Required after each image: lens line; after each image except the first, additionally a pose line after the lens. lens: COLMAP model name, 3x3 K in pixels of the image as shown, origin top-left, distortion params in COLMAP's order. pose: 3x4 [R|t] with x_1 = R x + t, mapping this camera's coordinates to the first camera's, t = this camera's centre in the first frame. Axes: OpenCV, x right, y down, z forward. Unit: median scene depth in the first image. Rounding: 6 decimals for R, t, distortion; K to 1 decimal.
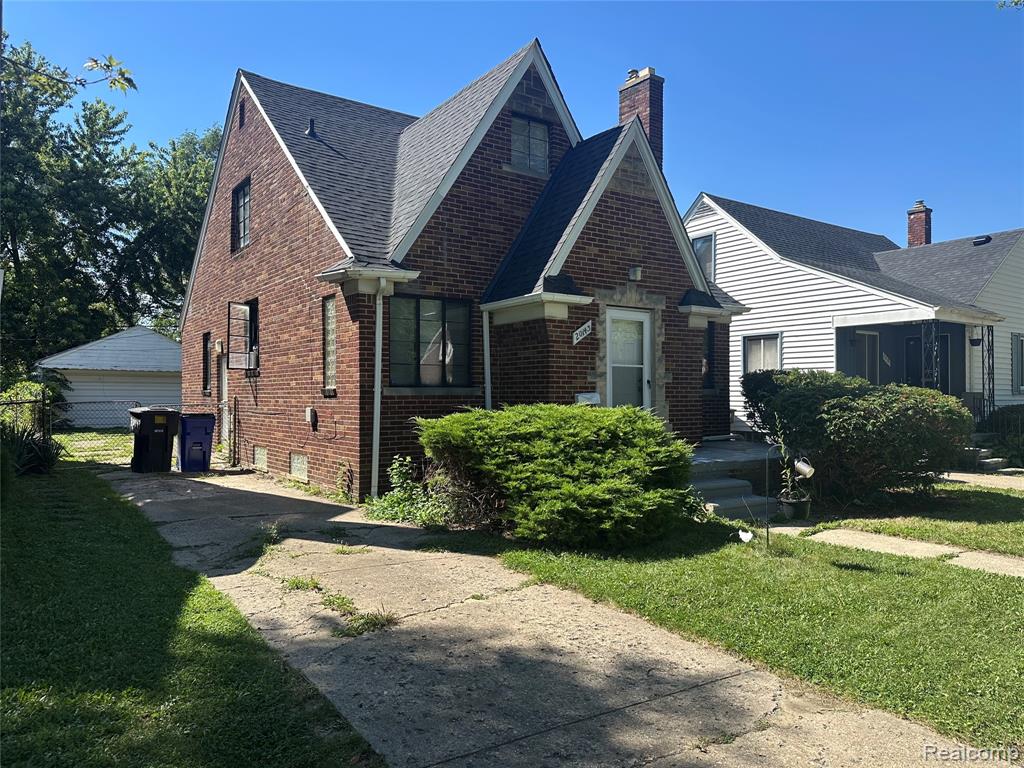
lens RADIAL K [[702.6, 0, 511.0], [0, 702.6, 389.9], [0, 0, 1]] dist [0.040866, -0.002082]
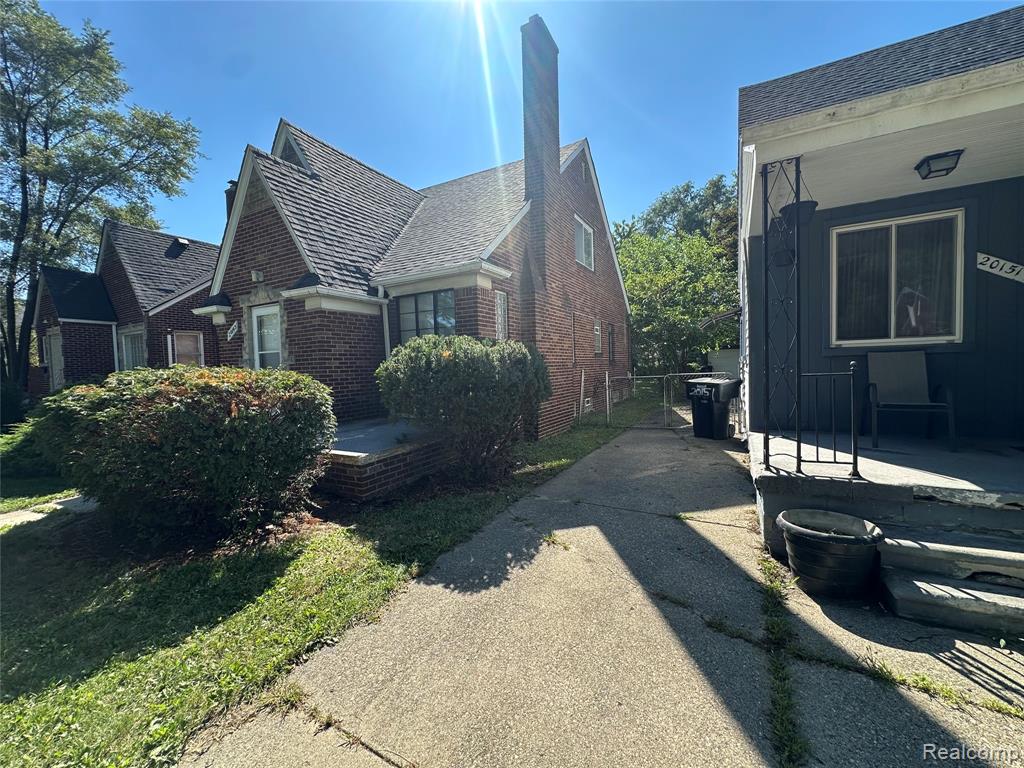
lens RADIAL K [[408.9, 0, 511.1], [0, 408.9, 382.3], [0, 0, 1]] dist [-0.003483, 0.000438]
pose [[0.452869, 0.019048, -0.891373, 0.977270], [0.033526, 0.998701, 0.038375, 0.005310], [0.890946, -0.047263, 0.451642, 1.032505]]
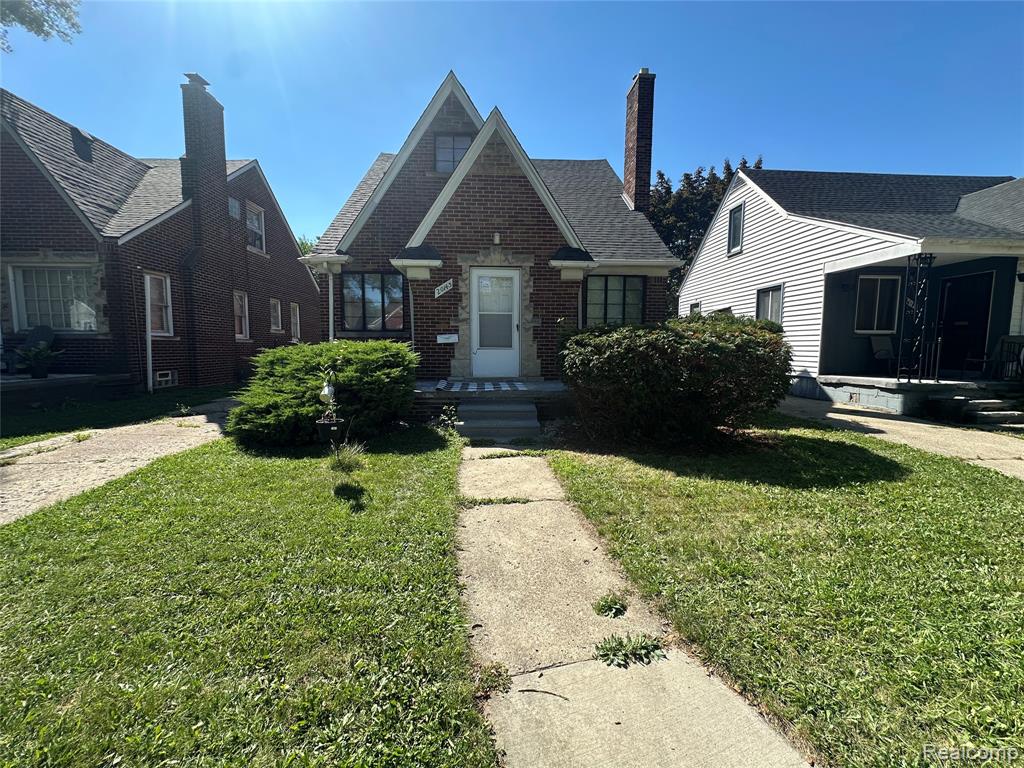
lens RADIAL K [[408.9, 0, 509.7], [0, 408.9, 379.9], [0, 0, 1]] dist [-0.003483, 0.000438]
pose [[0.849744, 0.045623, -0.525218, 0.573571], [-0.001658, 0.996475, 0.083877, 0.024154], [0.527194, -0.070403, 0.846824, 0.366549]]
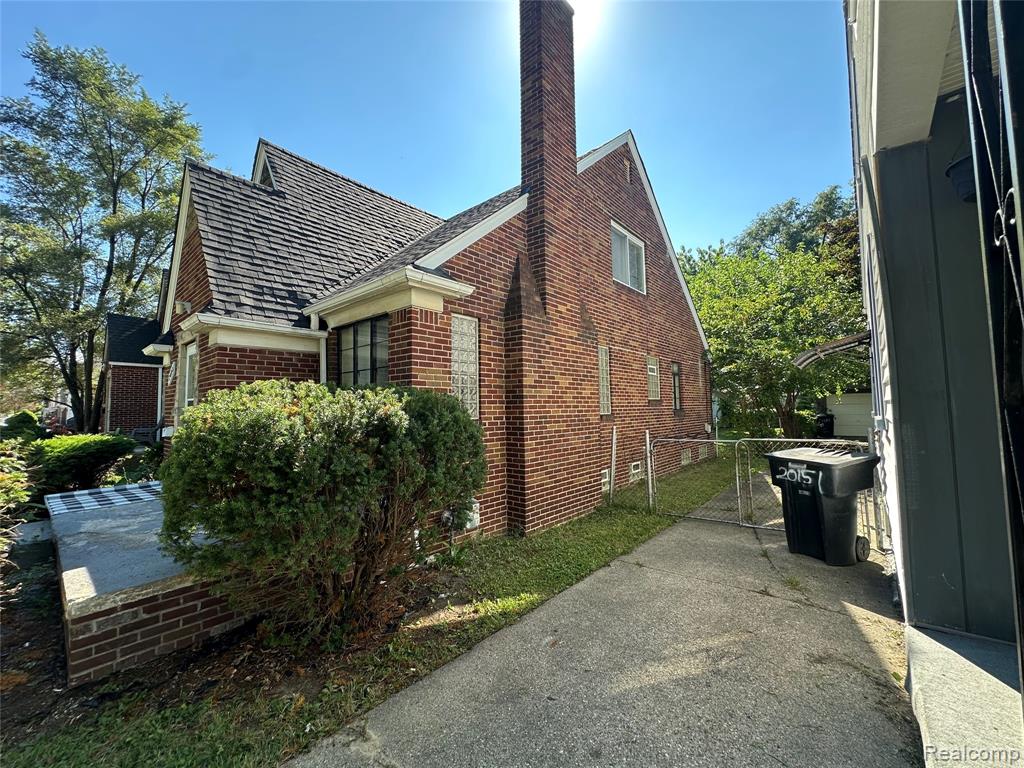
lens RADIAL K [[408.9, 0, 511.1], [0, 408.9, 382.5], [0, 0, 1]] dist [-0.003483, 0.000438]
pose [[0.250337, -0.068053, -0.965764, 0.817219], [0.019497, 0.997679, -0.065248, -0.012200], [0.967962, -0.002496, 0.251083, 1.276771]]
